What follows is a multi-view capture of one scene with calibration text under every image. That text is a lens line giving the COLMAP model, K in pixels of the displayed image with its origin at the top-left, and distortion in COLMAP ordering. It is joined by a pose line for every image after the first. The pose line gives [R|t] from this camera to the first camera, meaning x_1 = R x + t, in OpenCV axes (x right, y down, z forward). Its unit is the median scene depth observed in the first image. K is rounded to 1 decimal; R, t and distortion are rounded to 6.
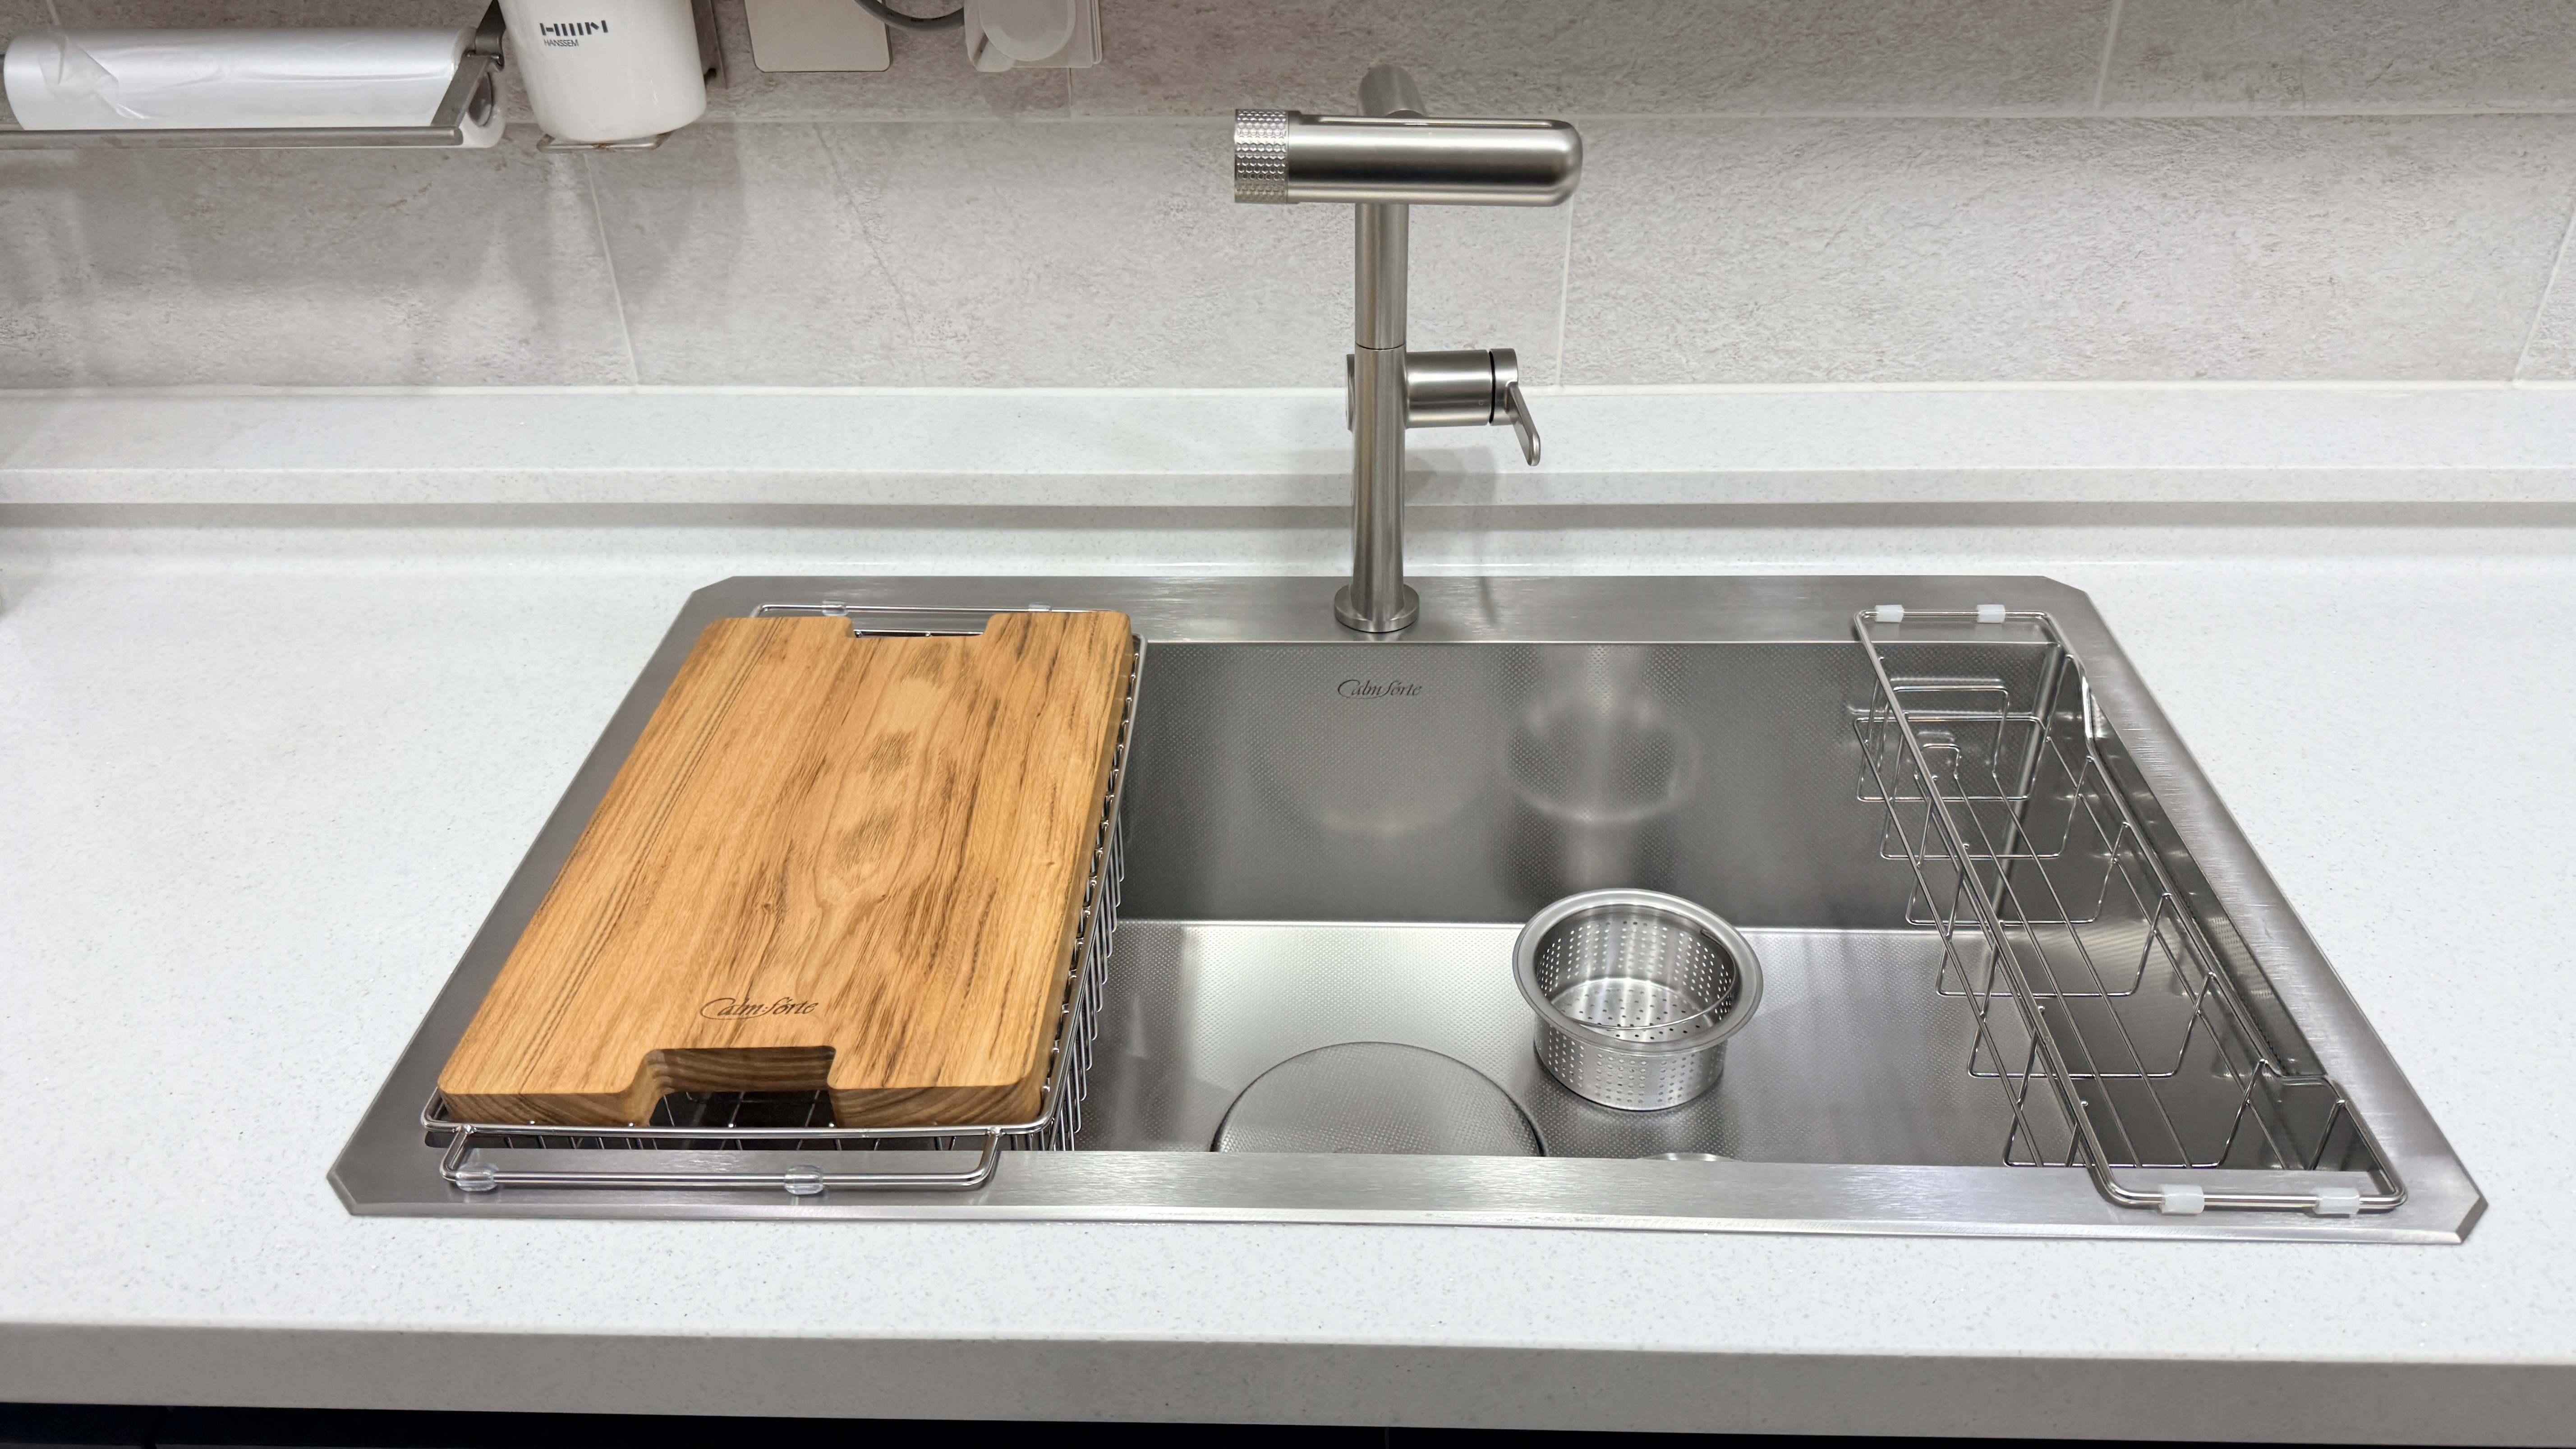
lens RADIAL K [[1831.8, 0, 1320.7], [0, 1831.8, 739.0], [0, 0, 1]] dist [0.040079, -0.067473]
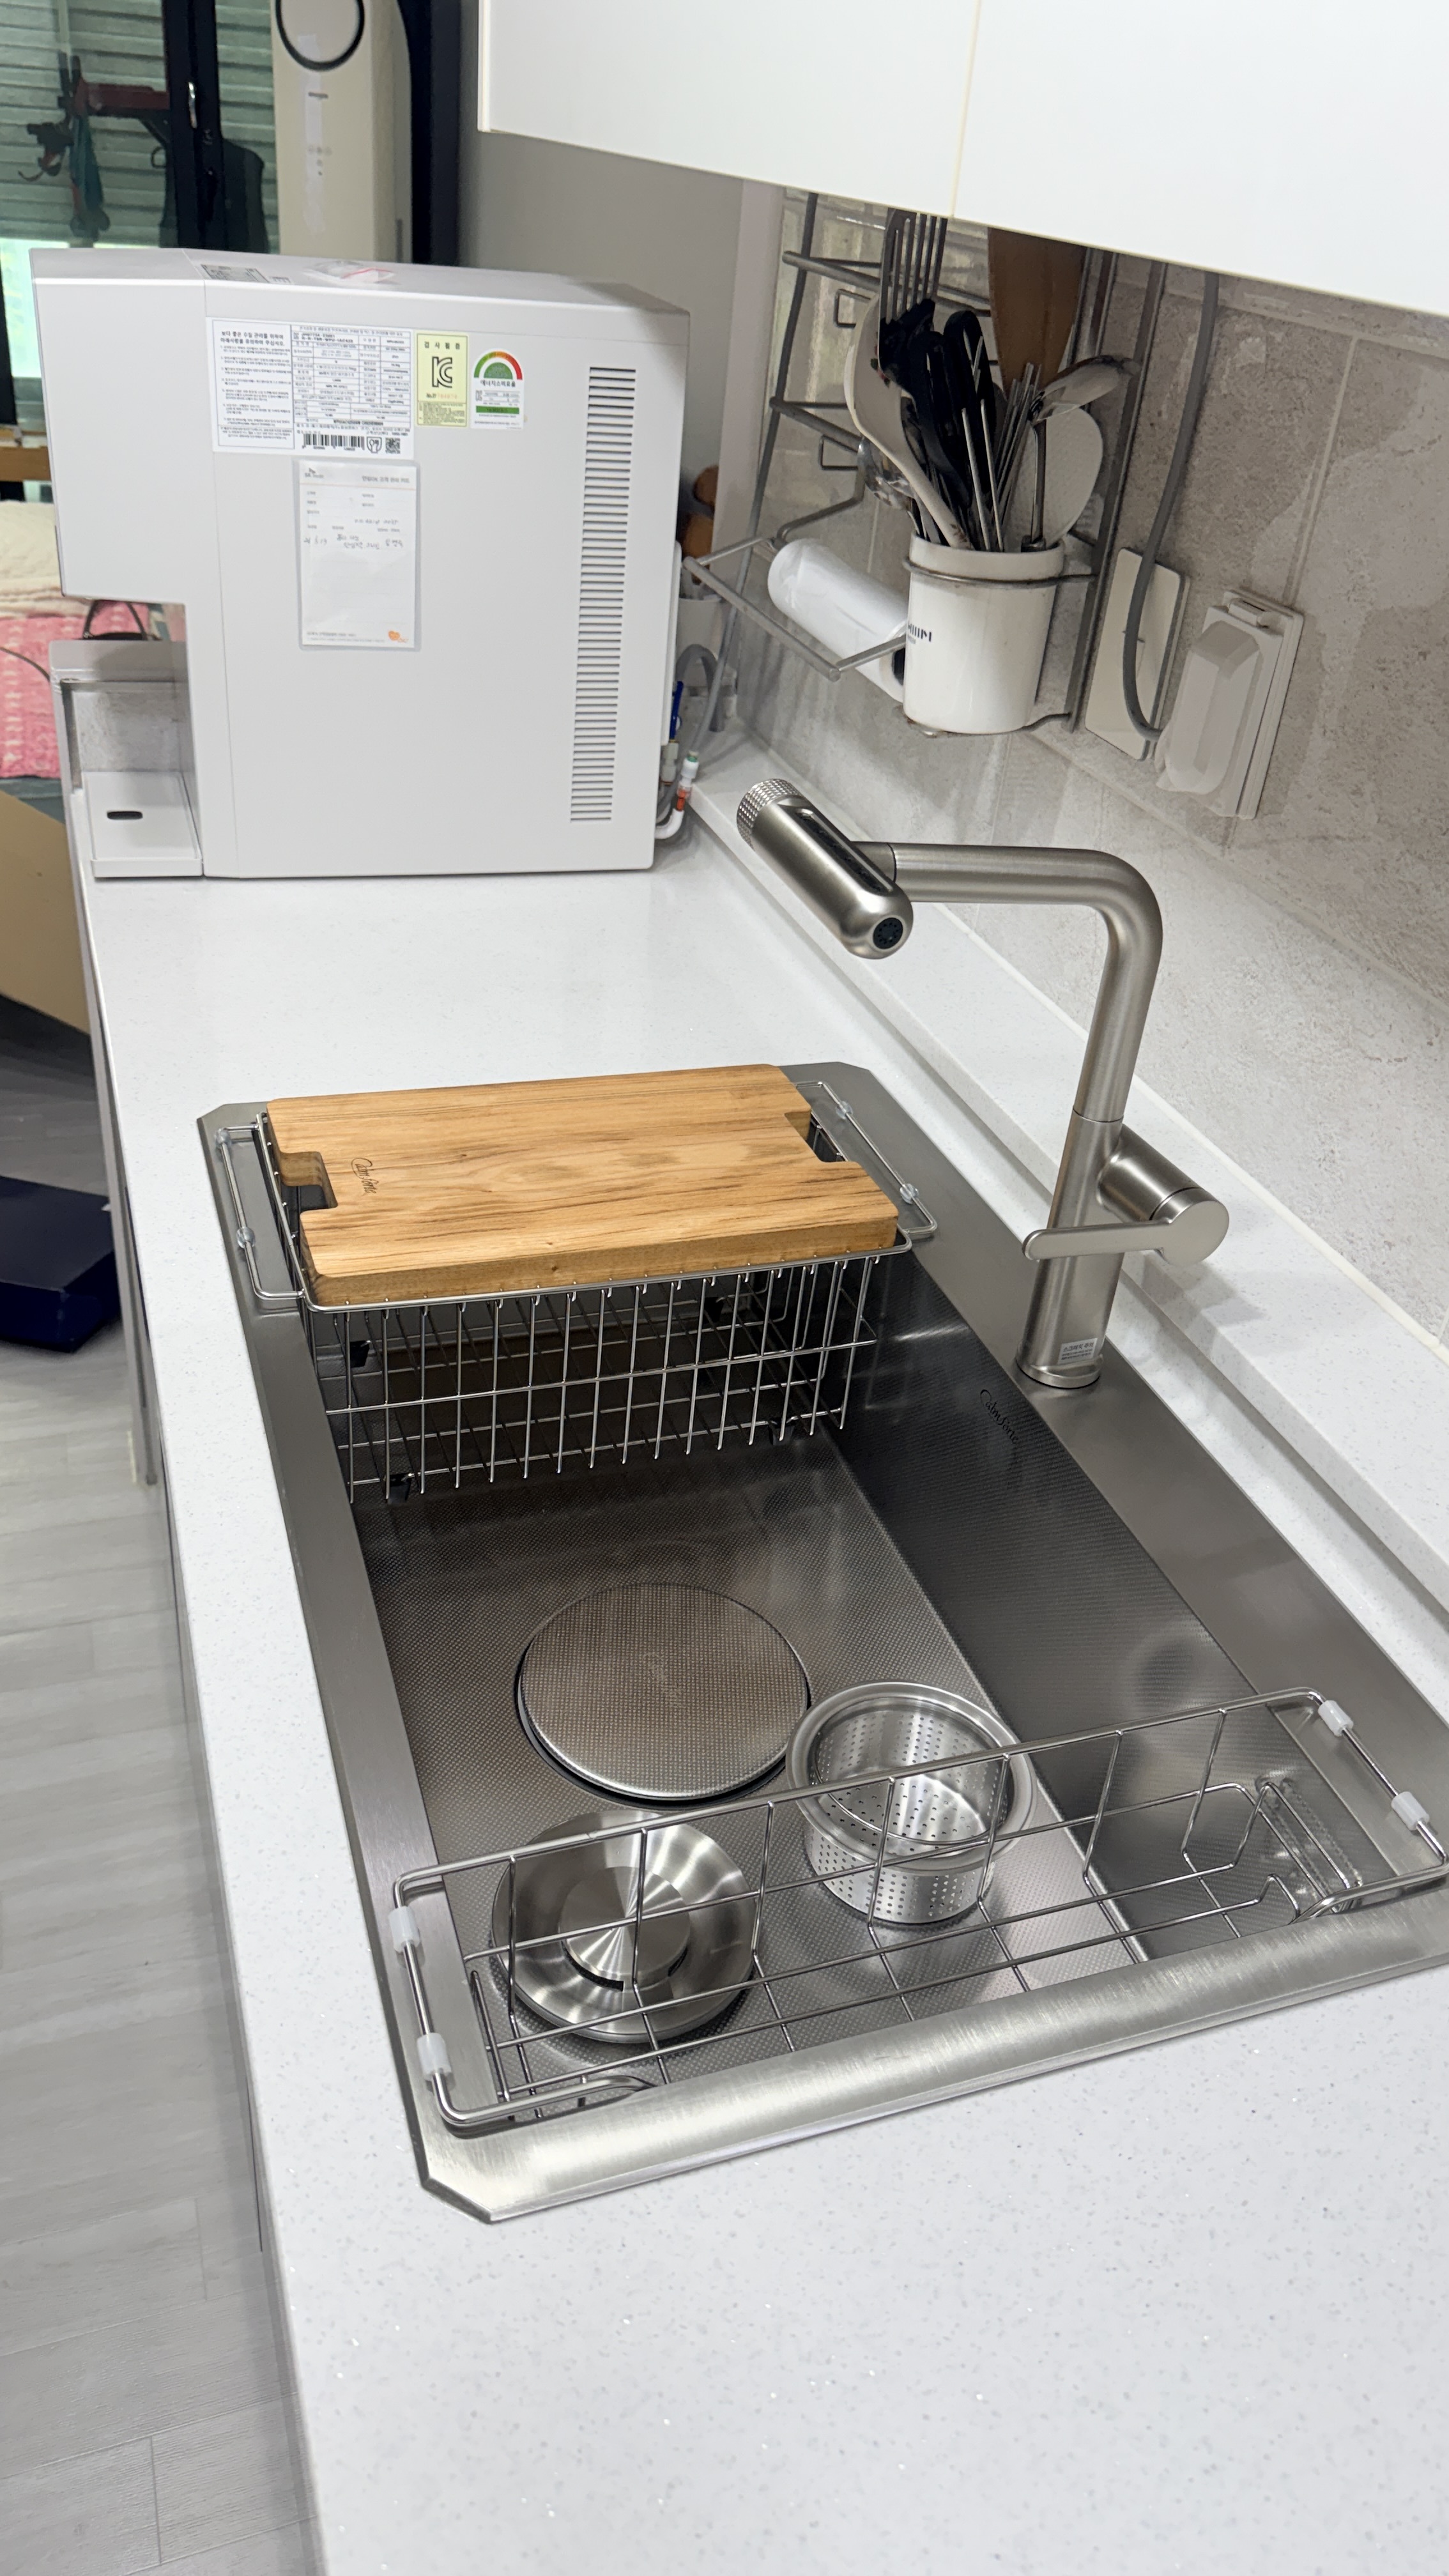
lens RADIAL K [[1831.8, 0, 693.6], [0, 1831.8, 1302.4], [0, 0, 1]] dist [0.040079, -0.067473]
pose [[0.335304, 0.553265, -0.762541, 0.724375], [-0.589605, 0.754528, 0.288191, -0.269888], [0.734804, 0.352966, 0.579204, 0.242865]]
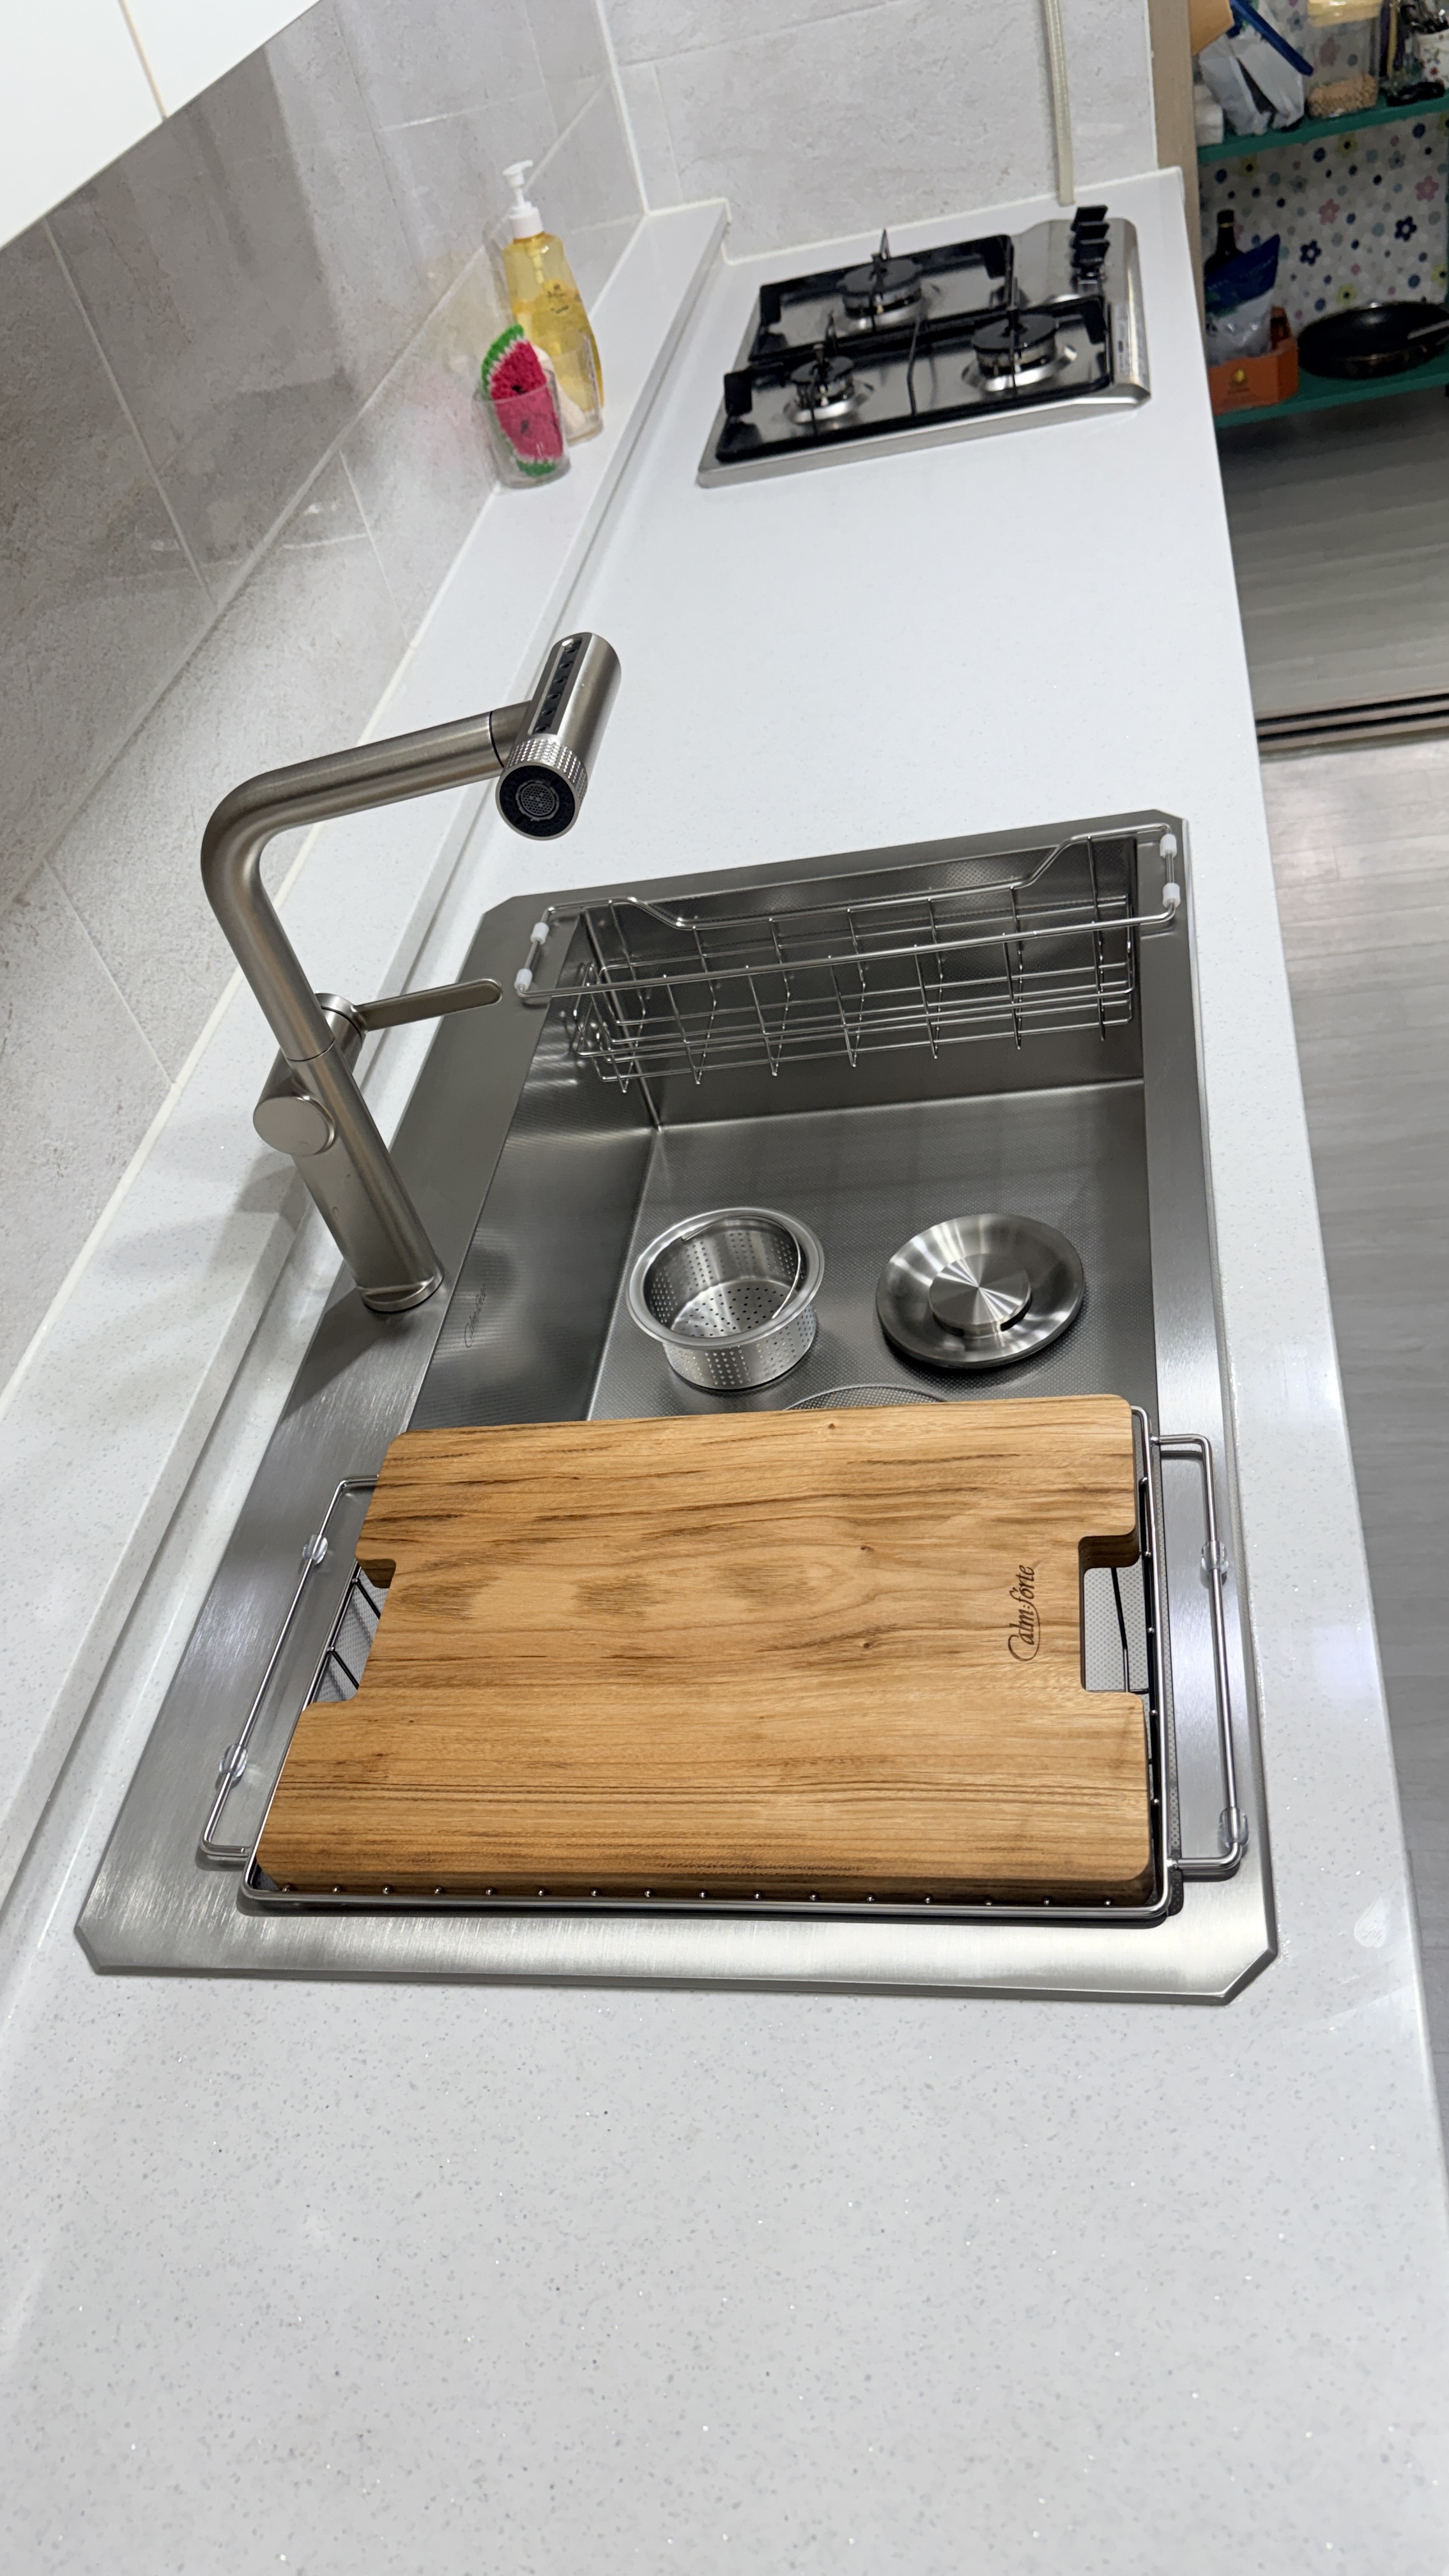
lens RADIAL K [[1831.8, 0, 750.5], [0, 1831.8, 1288.1], [0, 0, 1]] dist [0.040079, -0.067473]
pose [[0.106829, -0.695741, 0.710304, -0.657559], [0.715107, 0.550109, 0.431280, -0.362167], [-0.690804, 0.461870, 0.556296, 0.313191]]
